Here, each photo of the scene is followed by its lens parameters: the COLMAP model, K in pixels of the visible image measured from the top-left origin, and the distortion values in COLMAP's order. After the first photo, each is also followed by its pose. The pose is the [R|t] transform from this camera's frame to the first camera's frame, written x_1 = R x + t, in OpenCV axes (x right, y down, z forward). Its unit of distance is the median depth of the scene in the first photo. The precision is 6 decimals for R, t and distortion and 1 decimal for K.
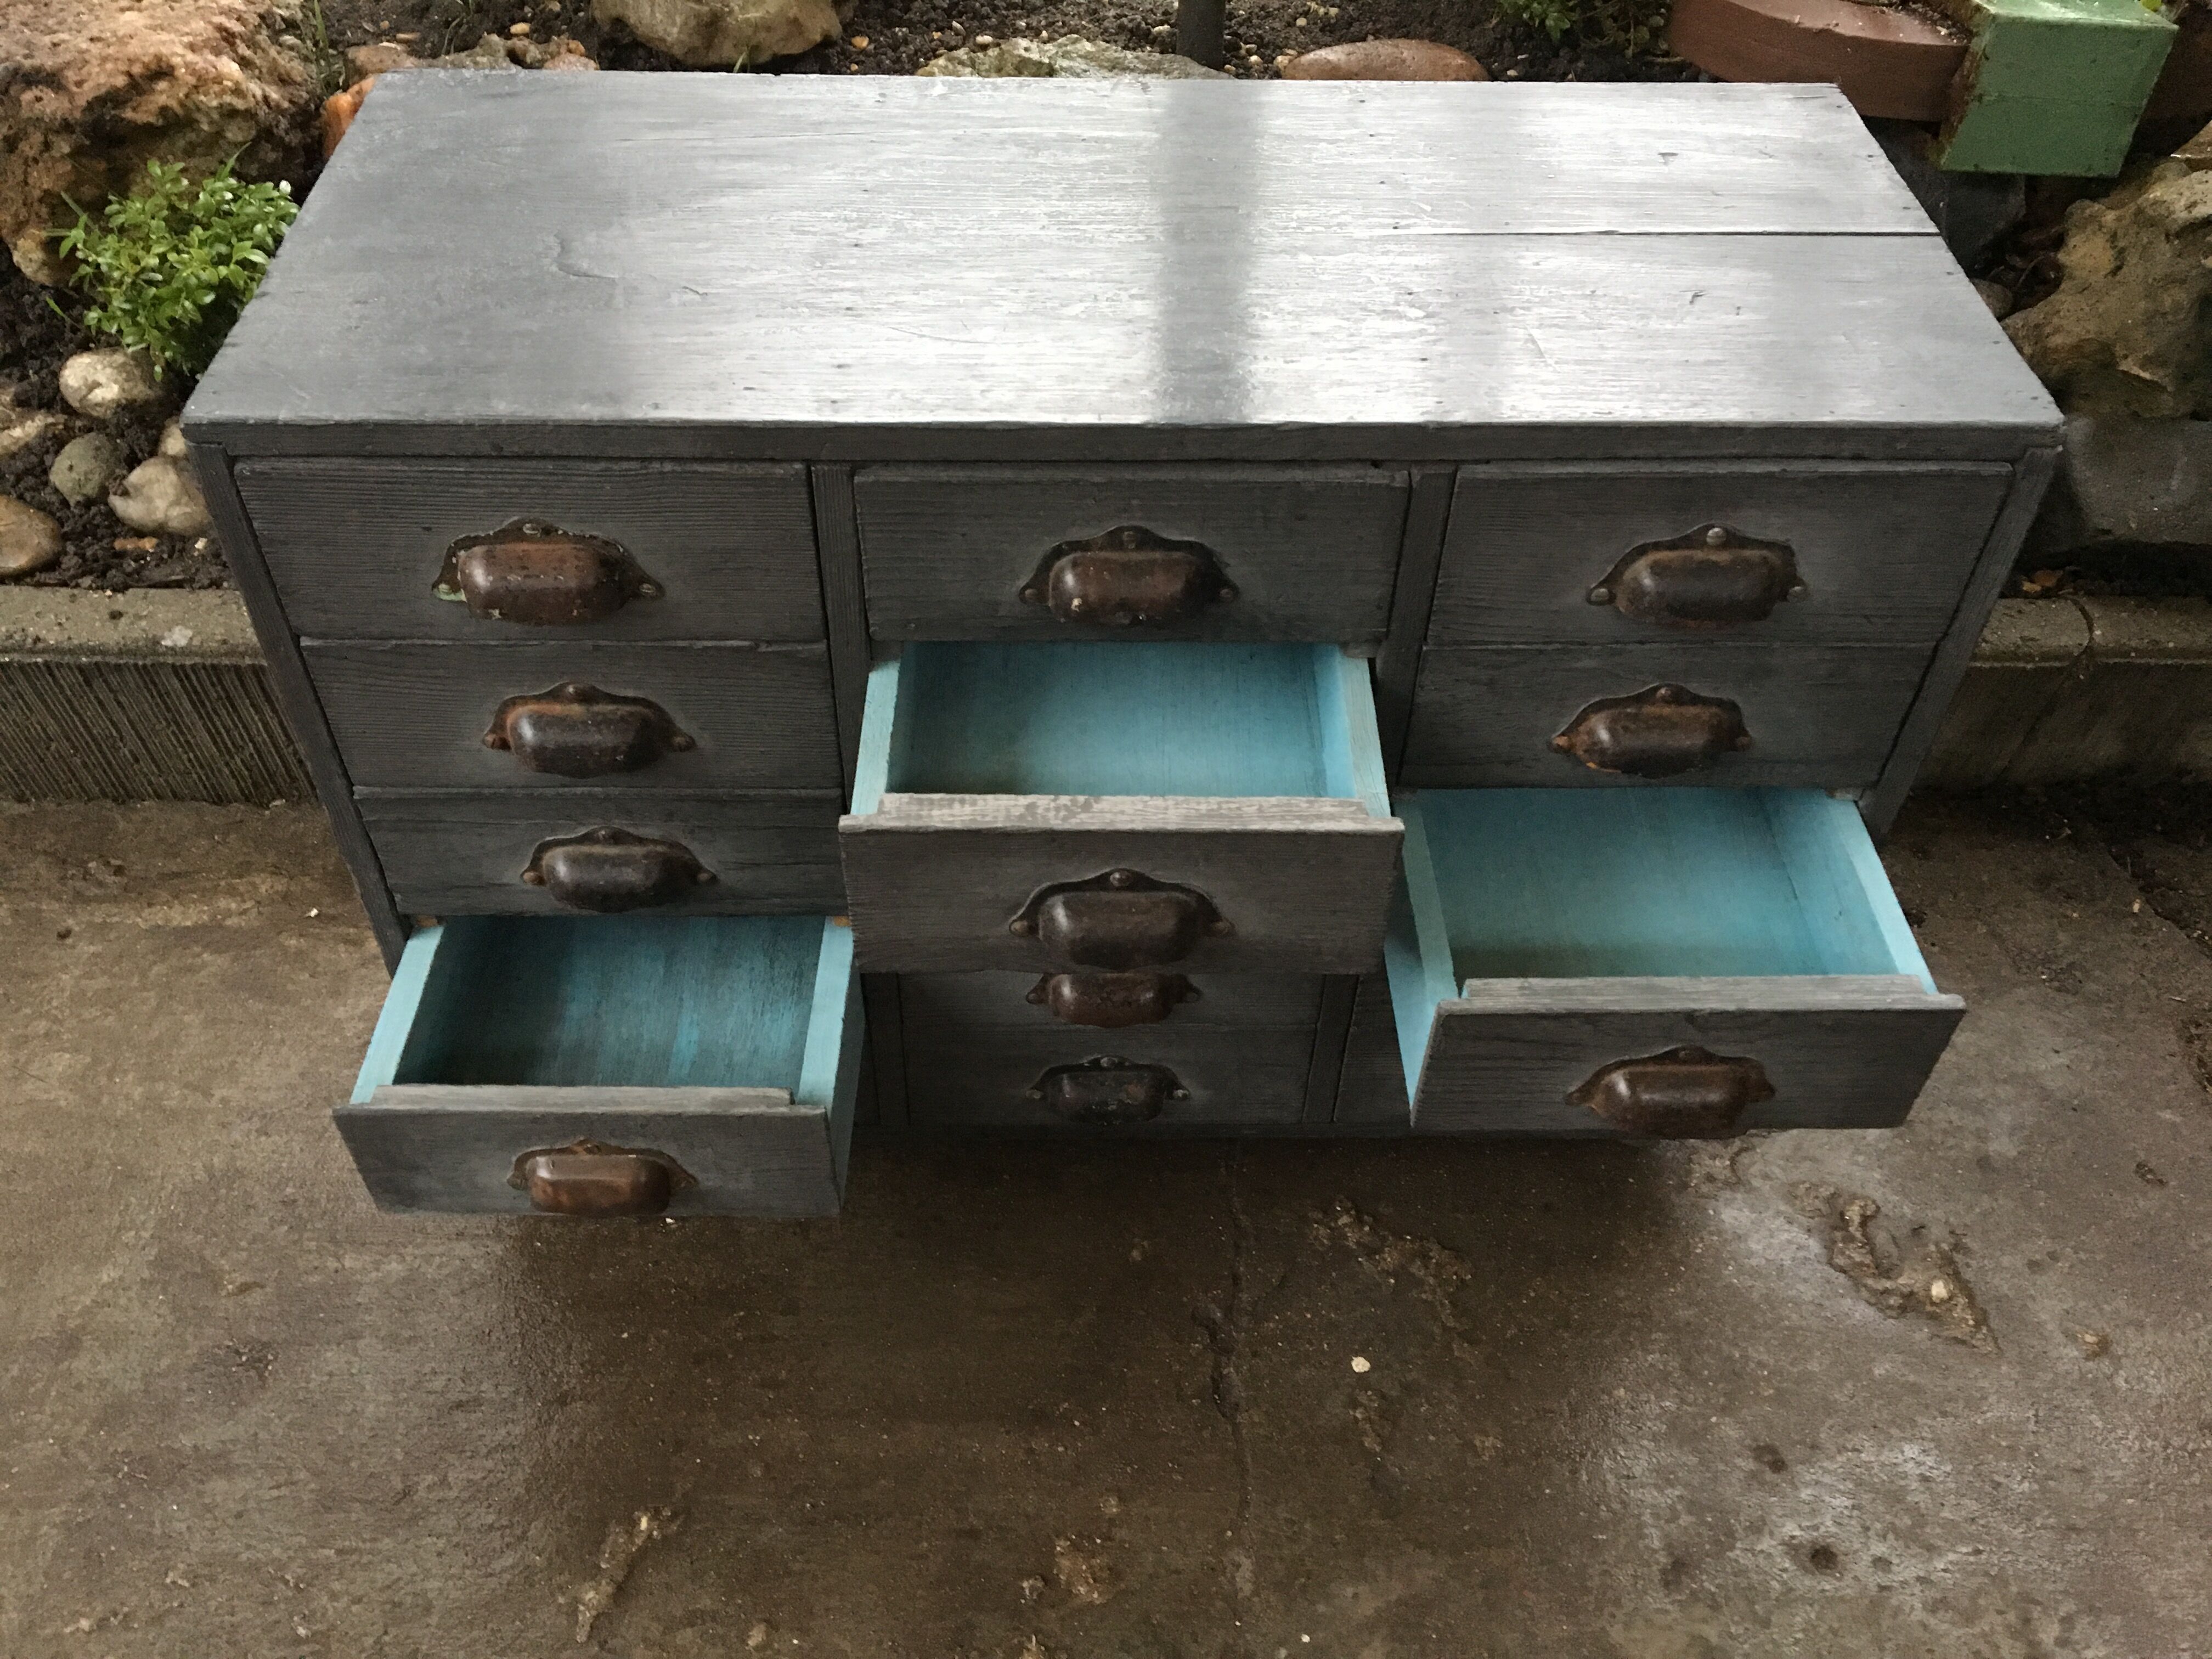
lens RADIAL K [[1846.9, 0, 1100.6], [0, 1846.9, 829.9], [0, 0, 1]] dist [0.079980, -0.107378]
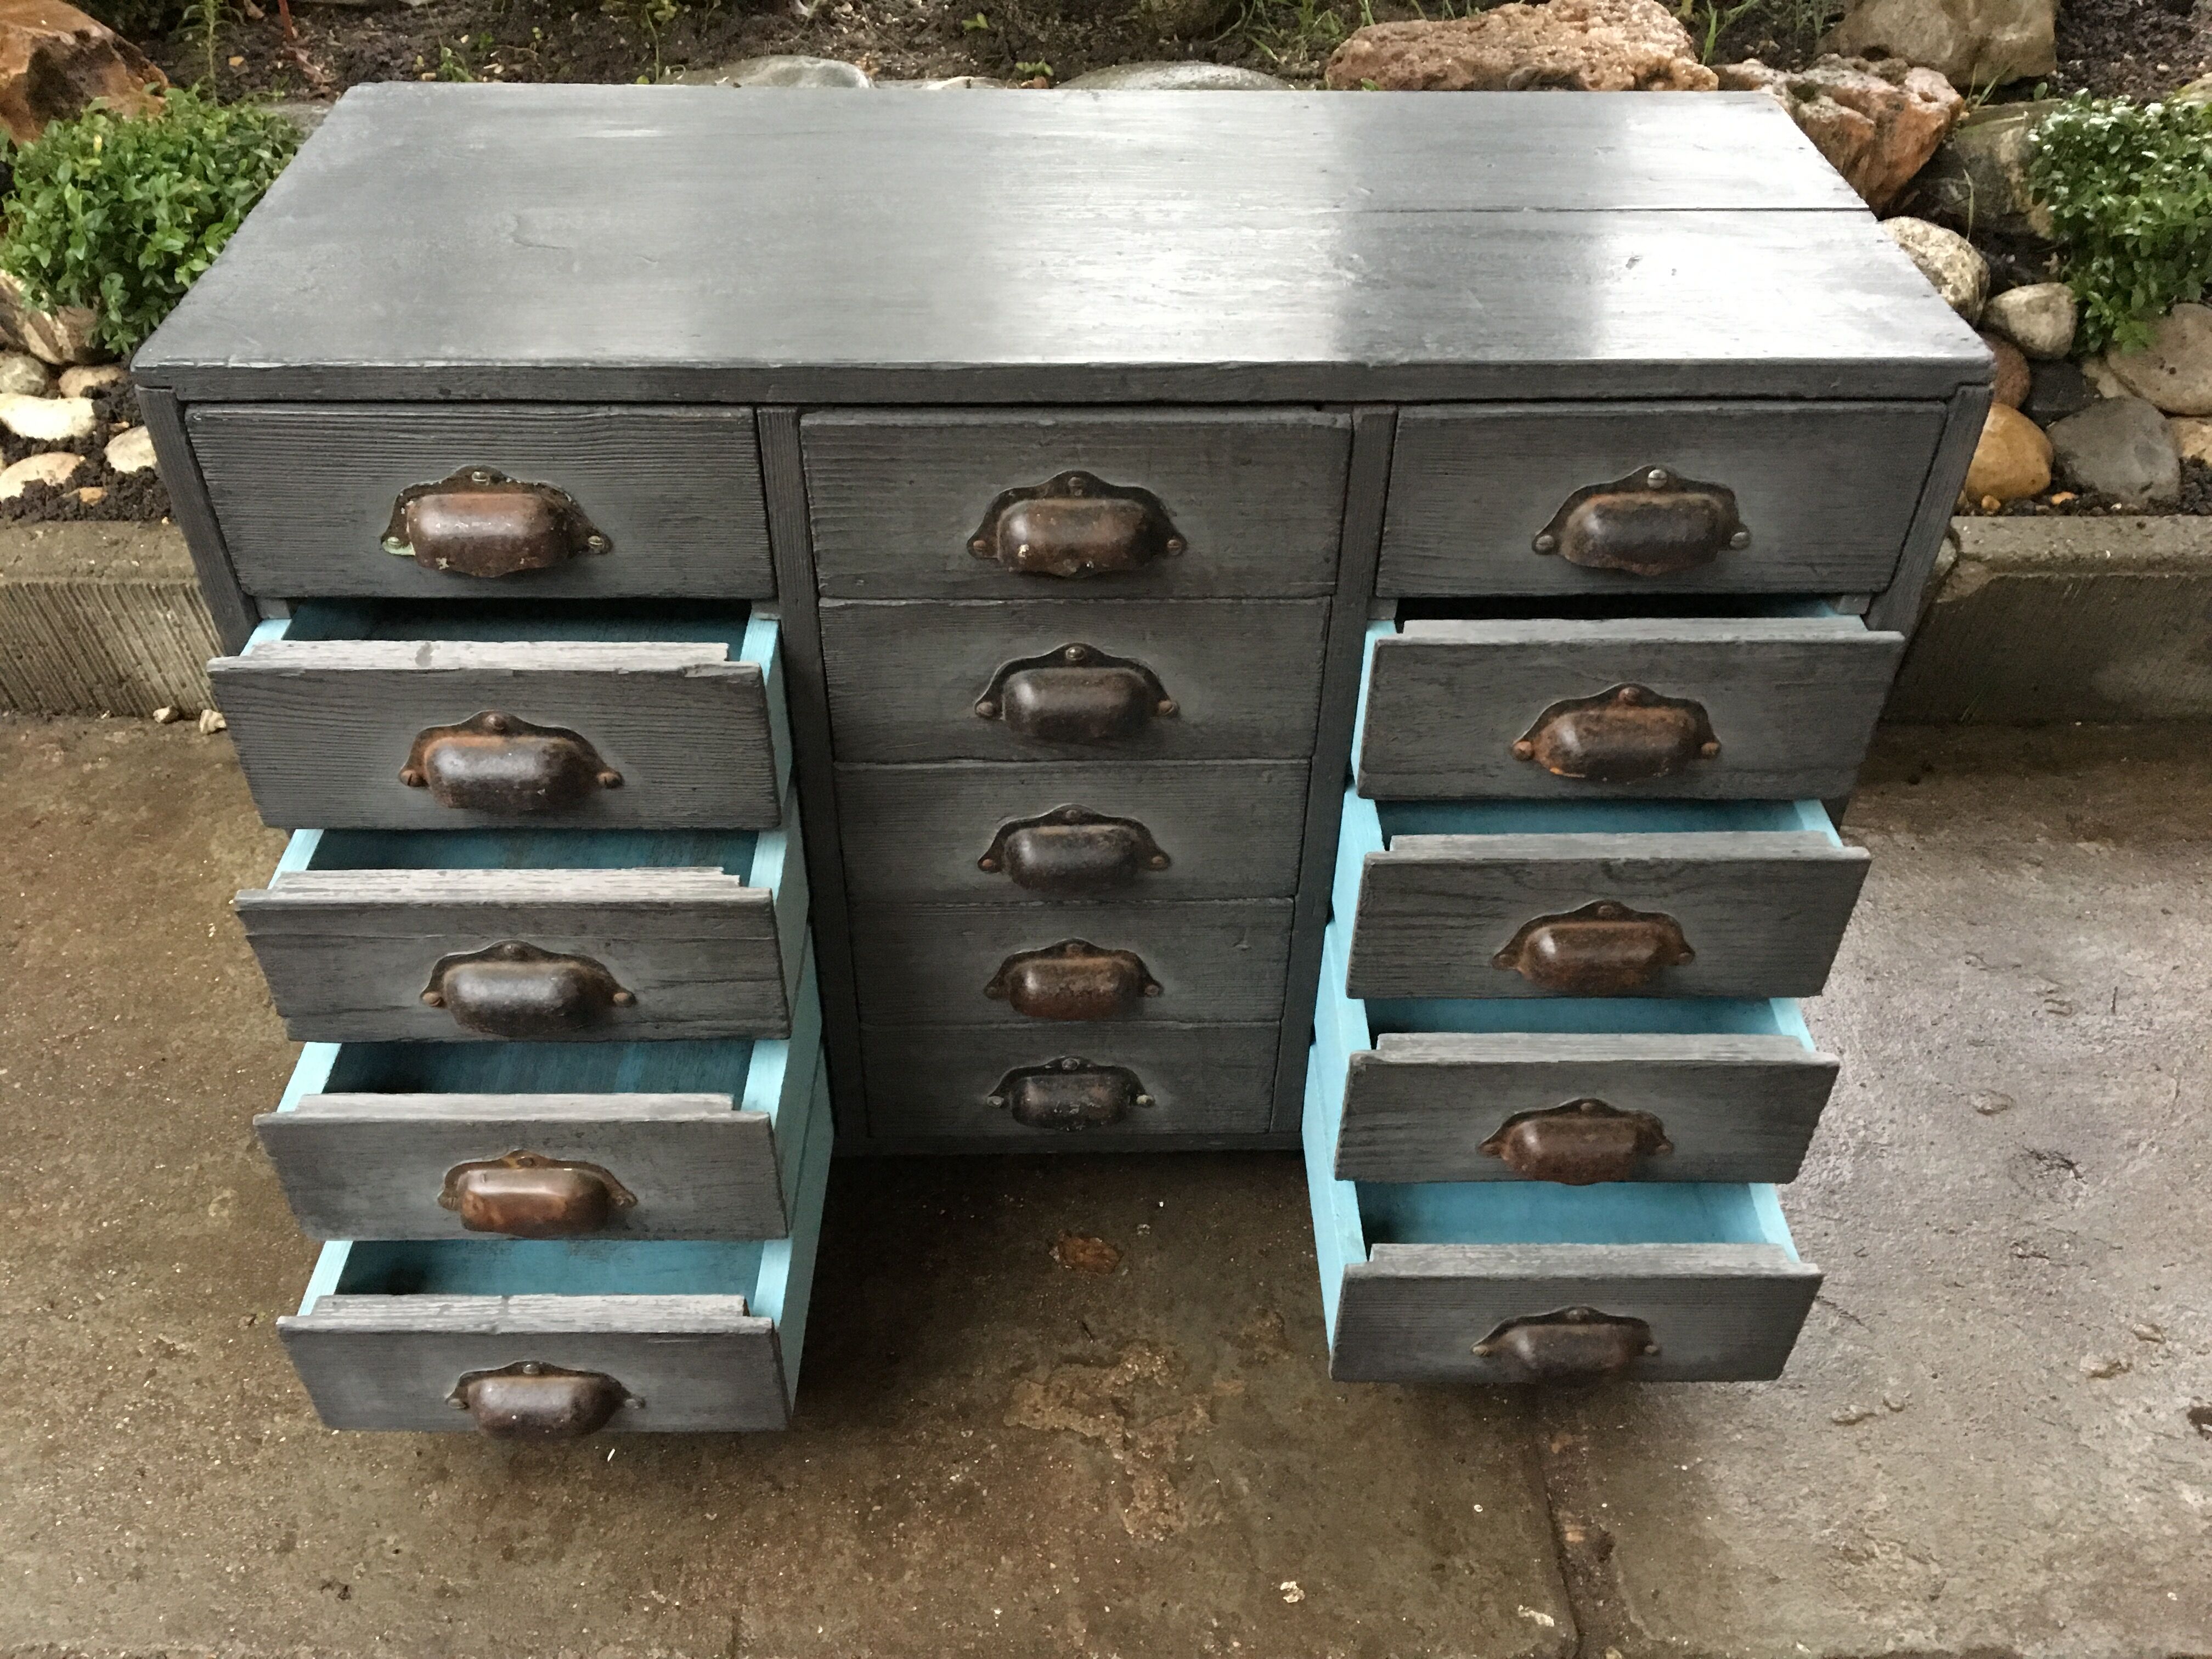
lens RADIAL K [[1846.9, 0, 1100.6], [0, 1846.9, 829.9], [0, 0, 1]] dist [0.079980, -0.107378]
pose [[0.999952, -0.009229, 0.003343, 0.021981], [0.009491, 0.995959, -0.089306, 0.108984], [-0.002505, 0.089333, 0.995999, 0.012484]]
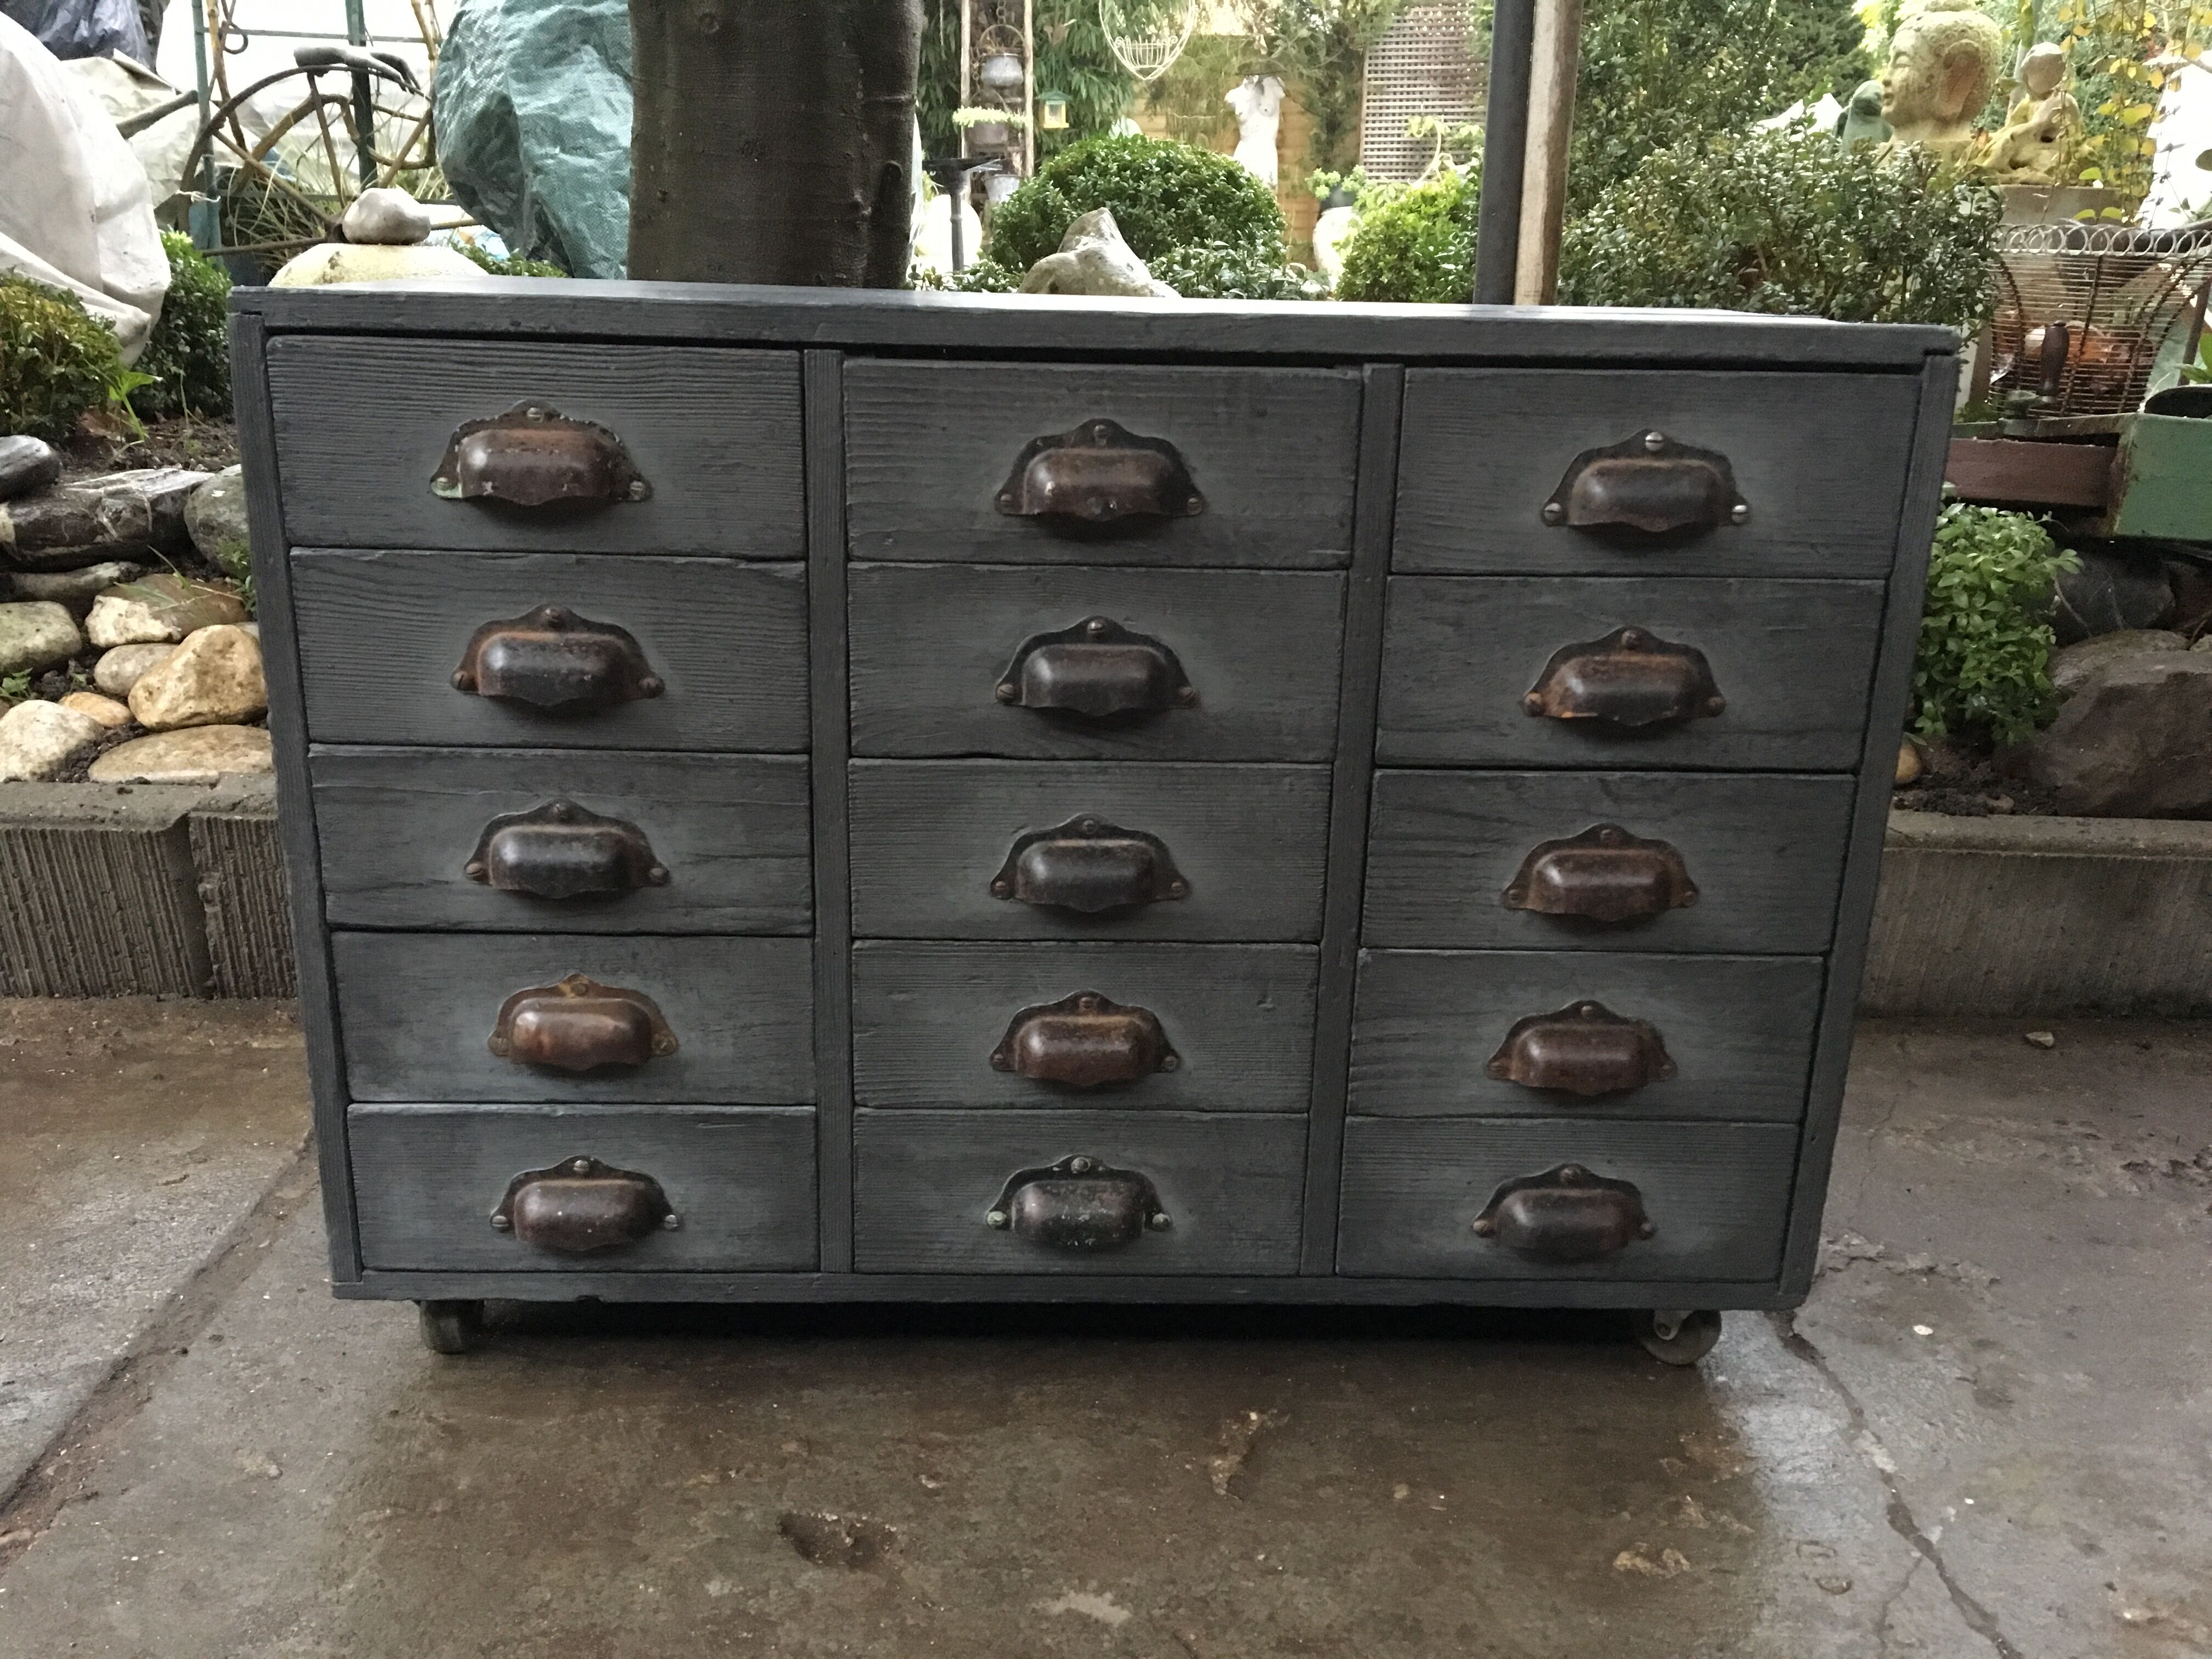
lens RADIAL K [[1845.2, 0, 1098.8], [0, 1845.2, 833.9], [0, 0, 1]] dist [0.093268, -0.142202]
pose [[0.999967, 0.005223, 0.006245, 0.008327], [-0.001695, 0.883865, -0.467739, 0.491519], [-0.007963, 0.467713, 0.883845, 0.156334]]
